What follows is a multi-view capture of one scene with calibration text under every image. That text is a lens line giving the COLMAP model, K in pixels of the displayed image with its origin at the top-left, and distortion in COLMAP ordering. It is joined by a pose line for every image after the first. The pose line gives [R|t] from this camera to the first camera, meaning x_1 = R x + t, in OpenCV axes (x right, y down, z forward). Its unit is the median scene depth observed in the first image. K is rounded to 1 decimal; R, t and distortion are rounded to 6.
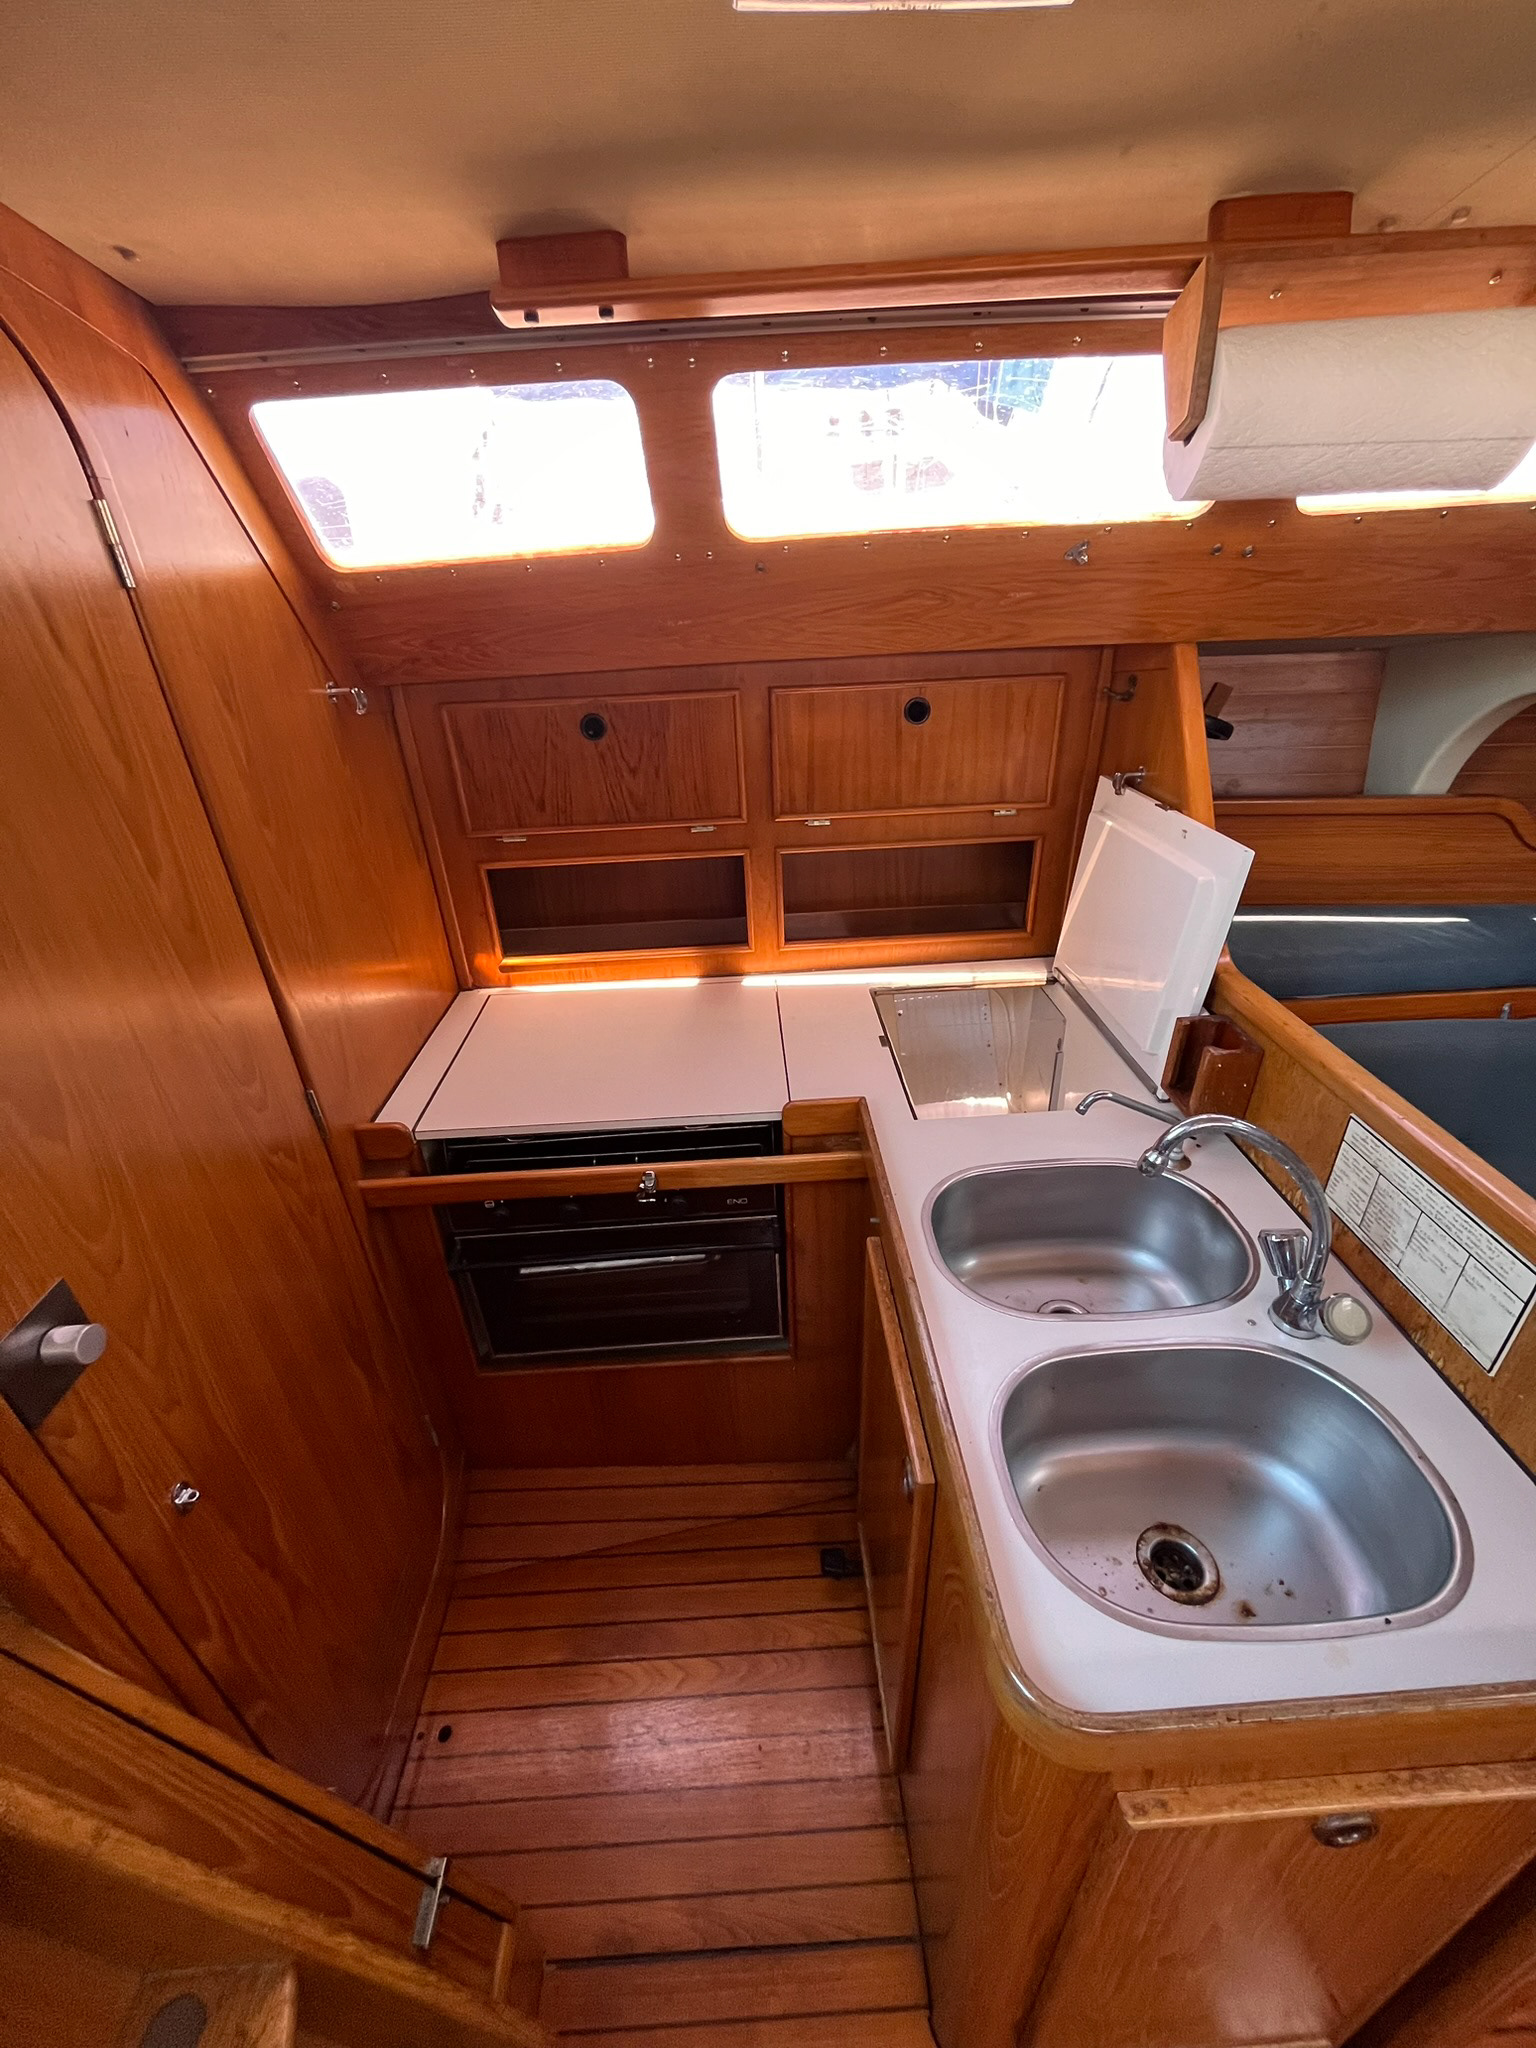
lens RADIAL K [[821.8, 0, 768.9], [0, 821.8, 1027.6], [0, 0, 1]] dist [-0.002626, -0.000254]
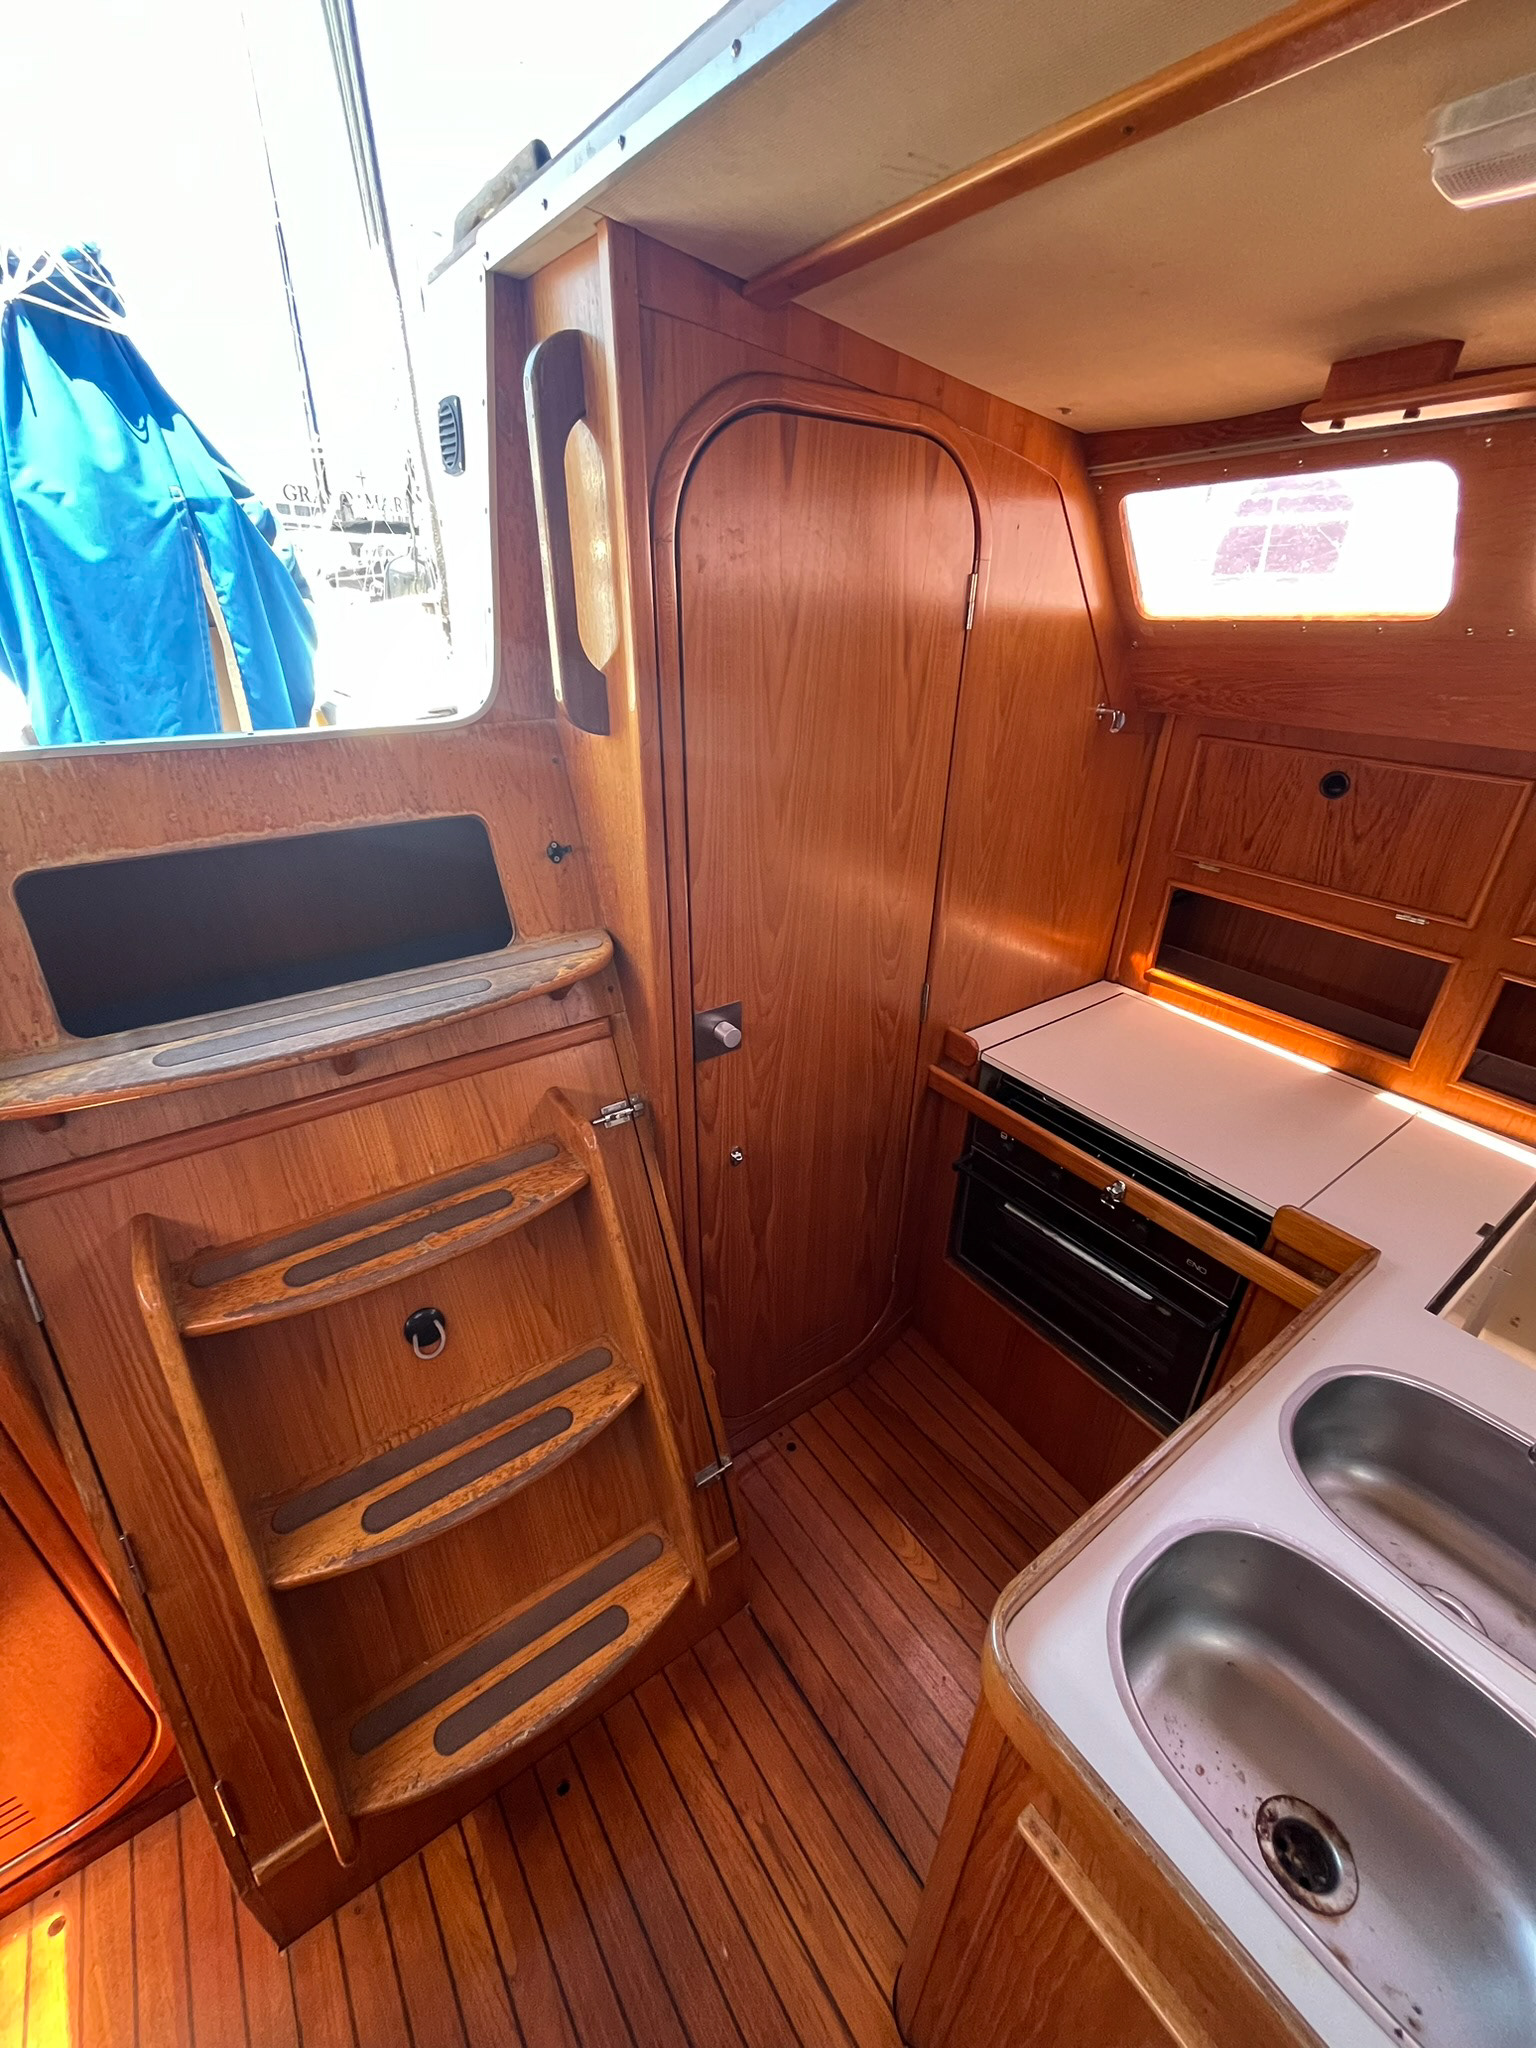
lens RADIAL K [[821.8, 0, 771.2], [0, 821.8, 1027.1], [0, 0, 1]] dist [-0.002626, -0.000254]
pose [[0.546442, 0.429738, -0.718837, 0.301702], [-0.430504, 0.880367, 0.199047, -0.020845], [0.718379, 0.200695, 0.666073, -0.092906]]
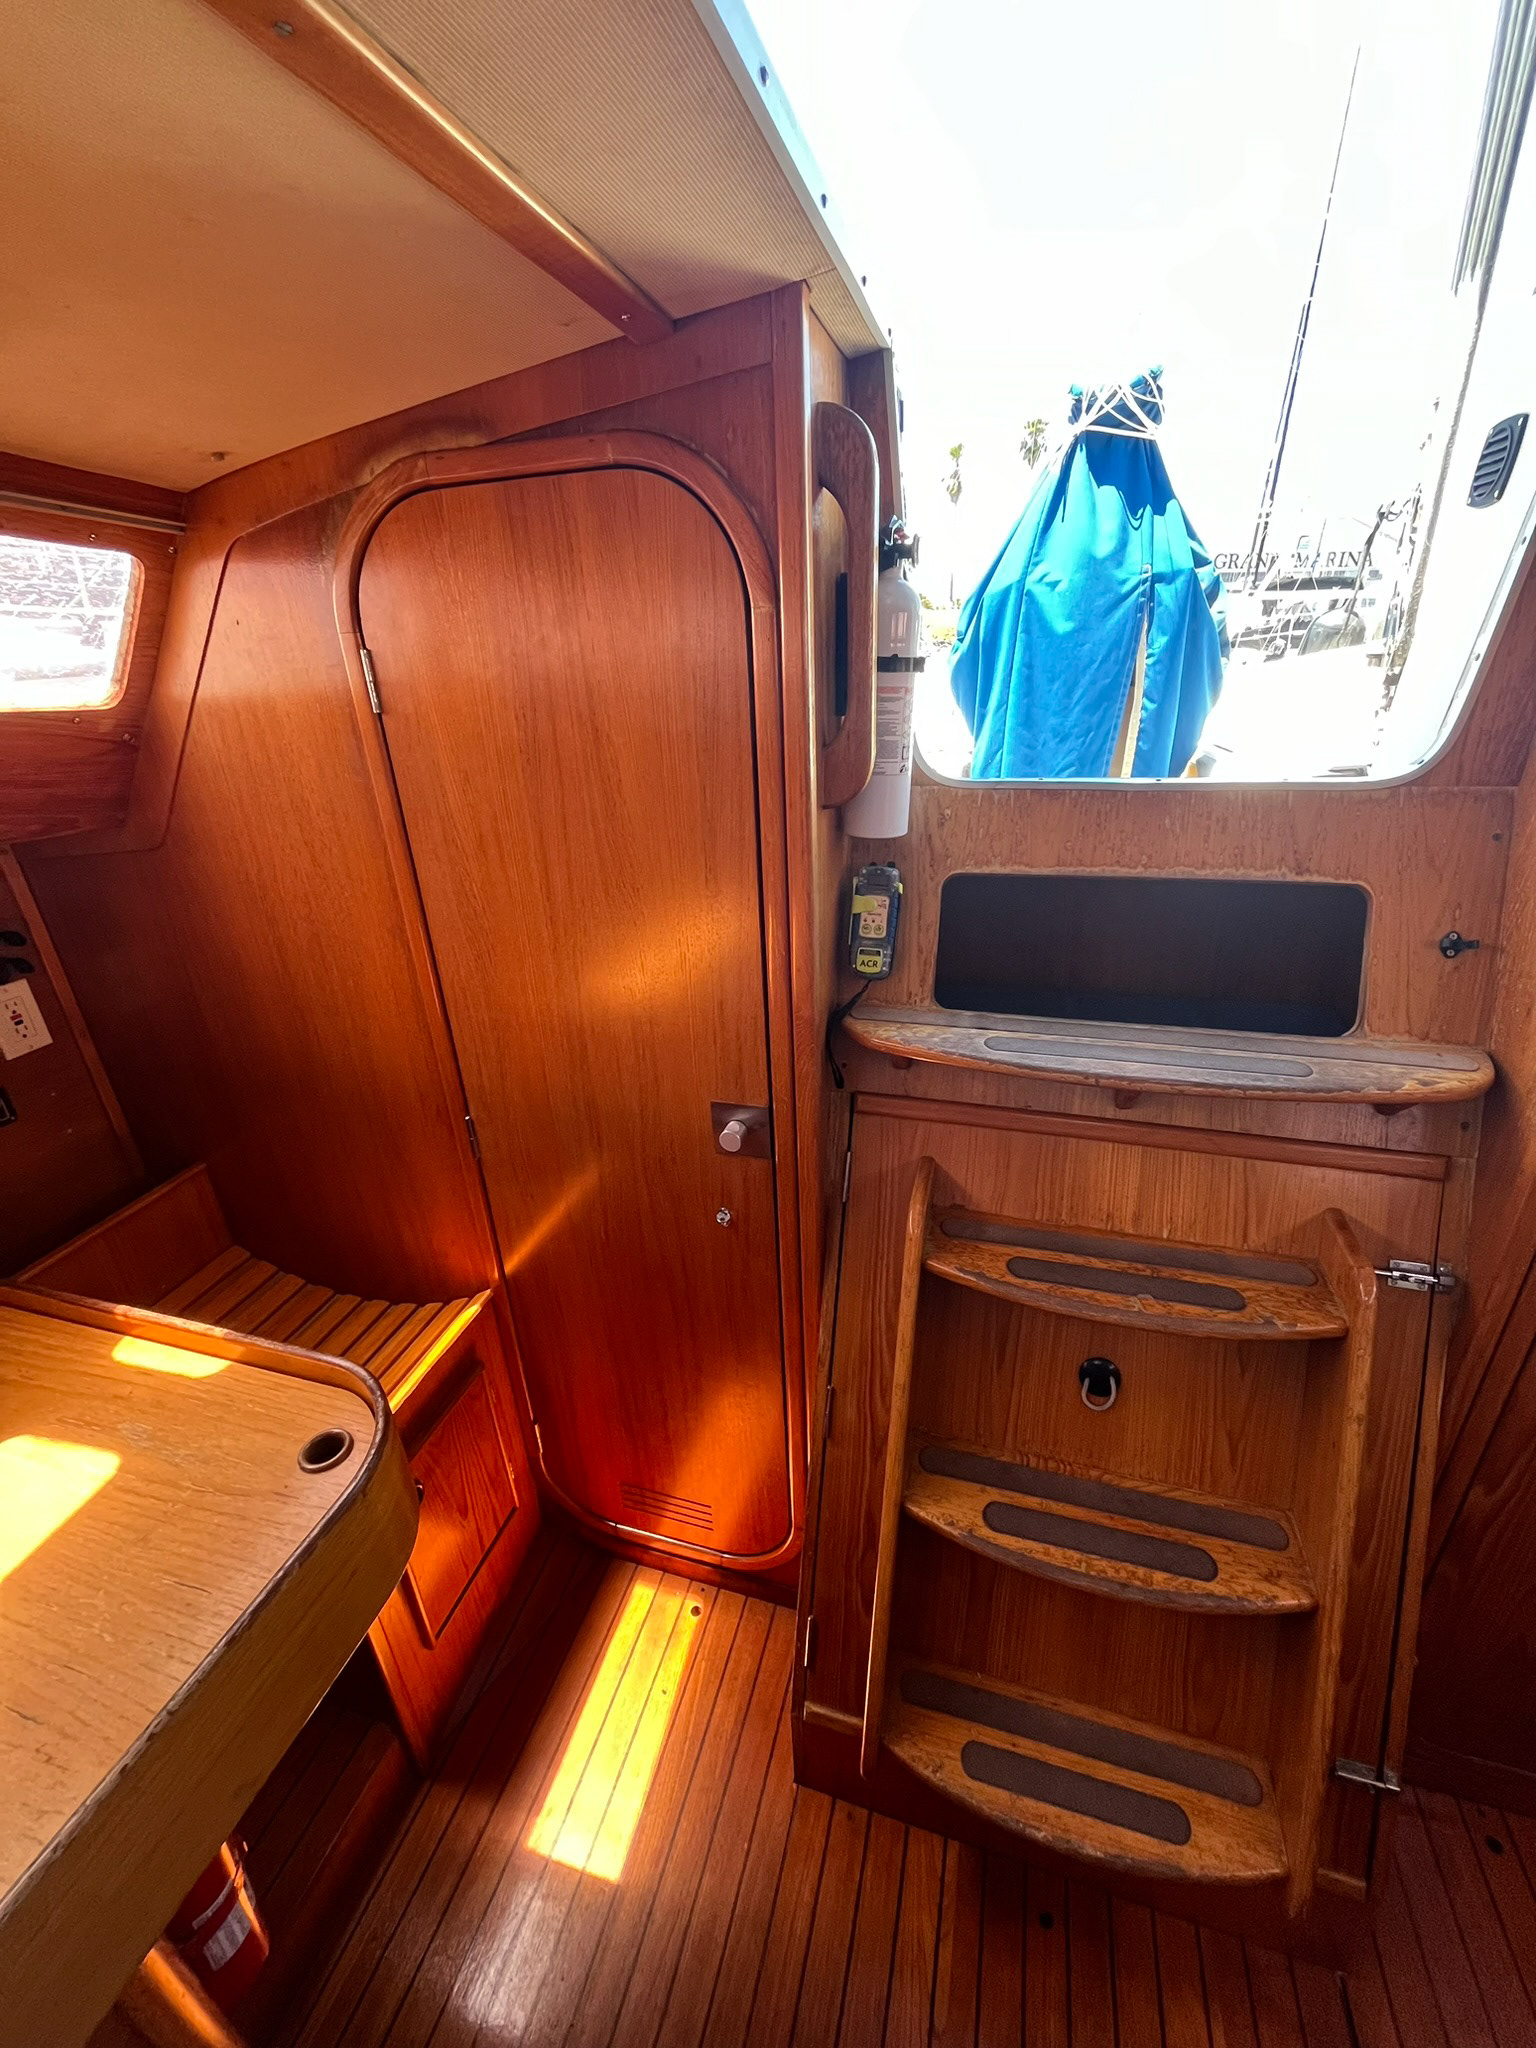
lens RADIAL K [[821.8, 0, 773.4], [0, 821.8, 1027.8], [0, 0, 1]] dist [-0.002626, -0.000254]
pose [[-0.319179, 0.426154, -0.846473, 0.286851], [-0.410737, 0.742738, 0.528805, 0.011822], [0.854061, 0.516462, -0.062029, -0.142005]]
